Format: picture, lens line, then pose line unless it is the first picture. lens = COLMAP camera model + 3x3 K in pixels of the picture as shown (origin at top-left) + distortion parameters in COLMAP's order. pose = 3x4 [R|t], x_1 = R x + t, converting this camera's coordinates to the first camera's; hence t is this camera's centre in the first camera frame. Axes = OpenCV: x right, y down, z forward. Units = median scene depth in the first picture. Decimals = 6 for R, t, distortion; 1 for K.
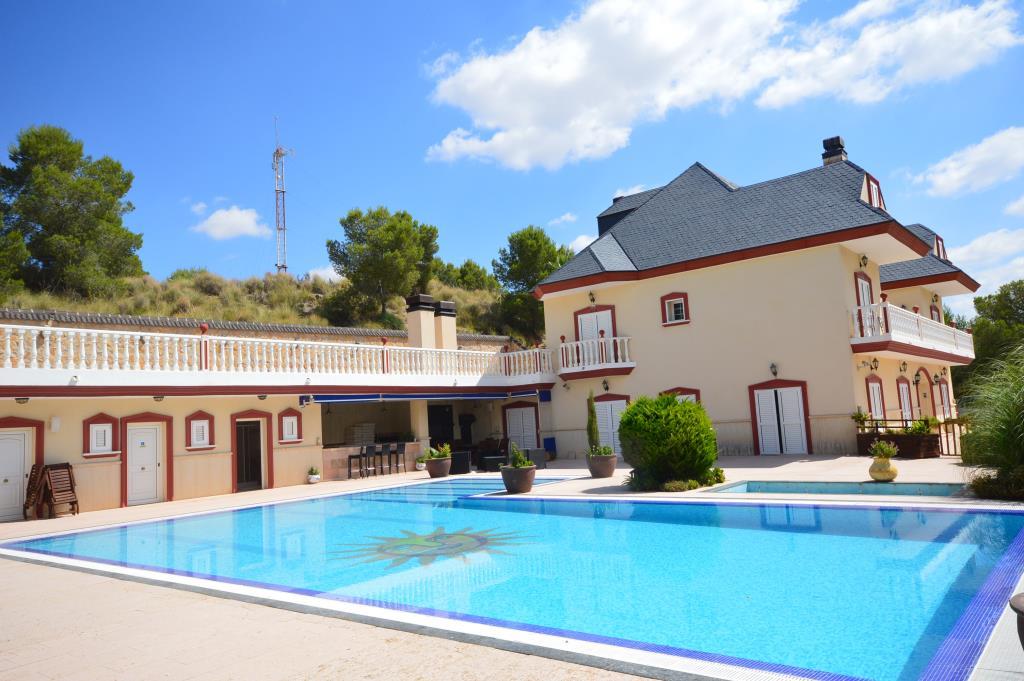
lens RADIAL K [[728.8, 0, 514.3], [0, 728.8, 347.8], [0, 0, 1]] dist [0.000751, 0.015020]
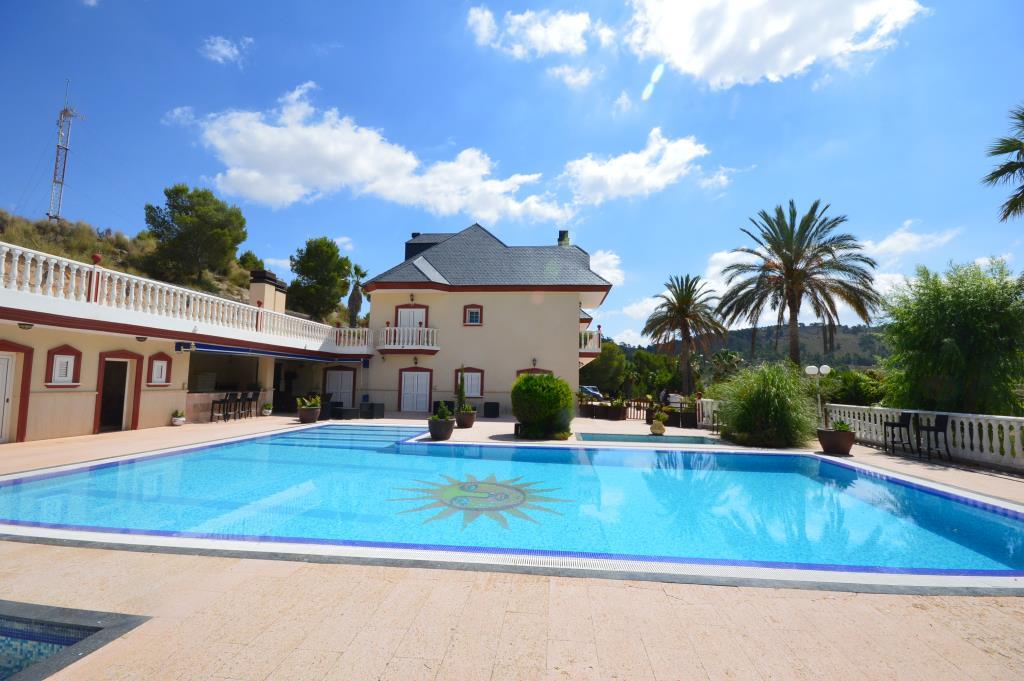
lens RADIAL K [[452.7, 0, 510.4], [0, 452.7, 346.0], [0, 0, 1]] dist [-0.001513, -0.004598]
pose [[0.831313, 0.118953, 0.542926, -0.233141], [-0.123226, 0.991965, -0.028656, 0.029412], [-0.541973, -0.043081, 0.839291, 0.183577]]
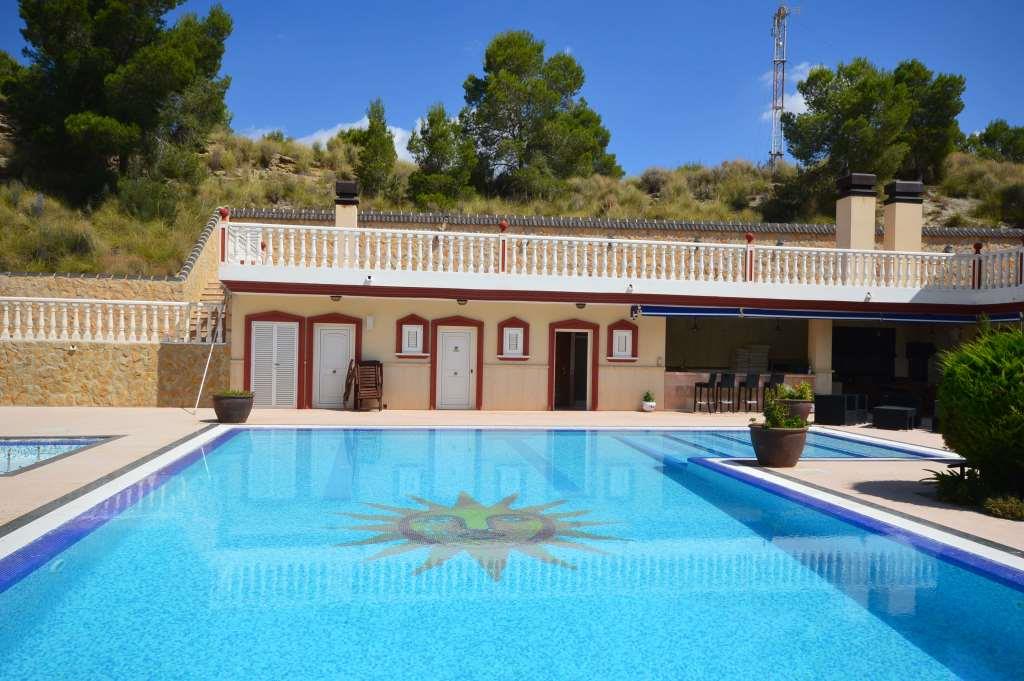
lens RADIAL K [[794.6, 0, 514.6], [0, 794.6, 347.8], [0, 0, 1]] dist [0.035270, 0.005524]
pose [[0.745205, 0.075143, -0.662589, 0.200340], [0.001985, 0.993376, 0.114889, 0.008255], [0.666833, -0.086931, 0.740119, 0.221097]]
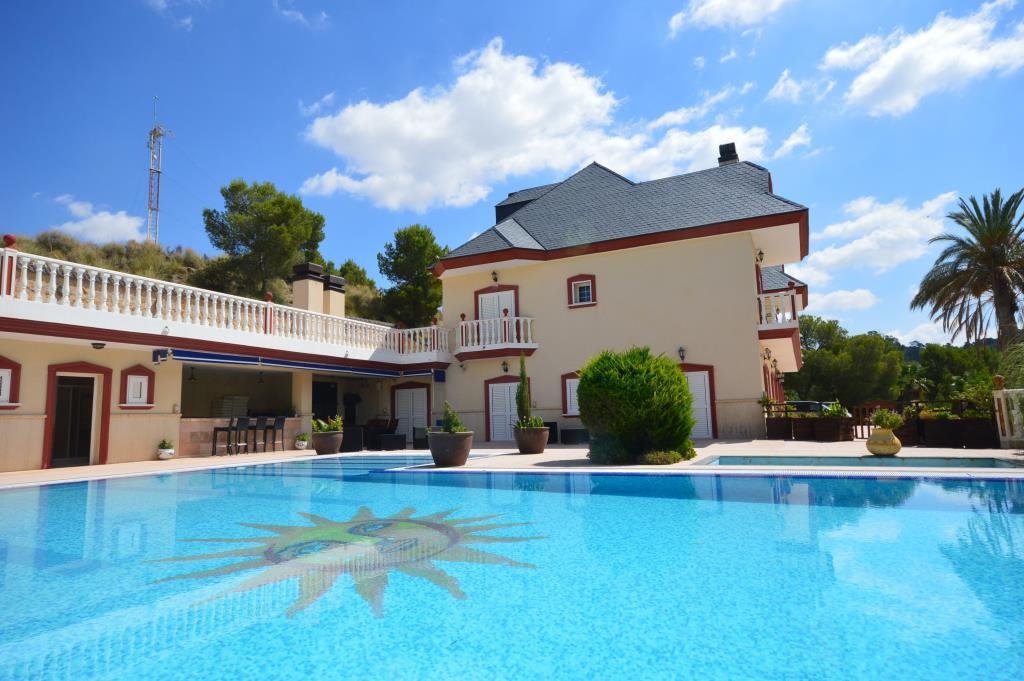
lens RADIAL K [[603.7, 0, 512.7], [0, 603.7, 346.7], [0, 0, 1]] dist [0.011473, 0.009119]
pose [[0.972641, 0.059451, 0.224578, -0.055095], [-0.052442, 0.997936, -0.037056, 0.062358], [-0.226318, 0.024265, 0.973751, 0.239898]]
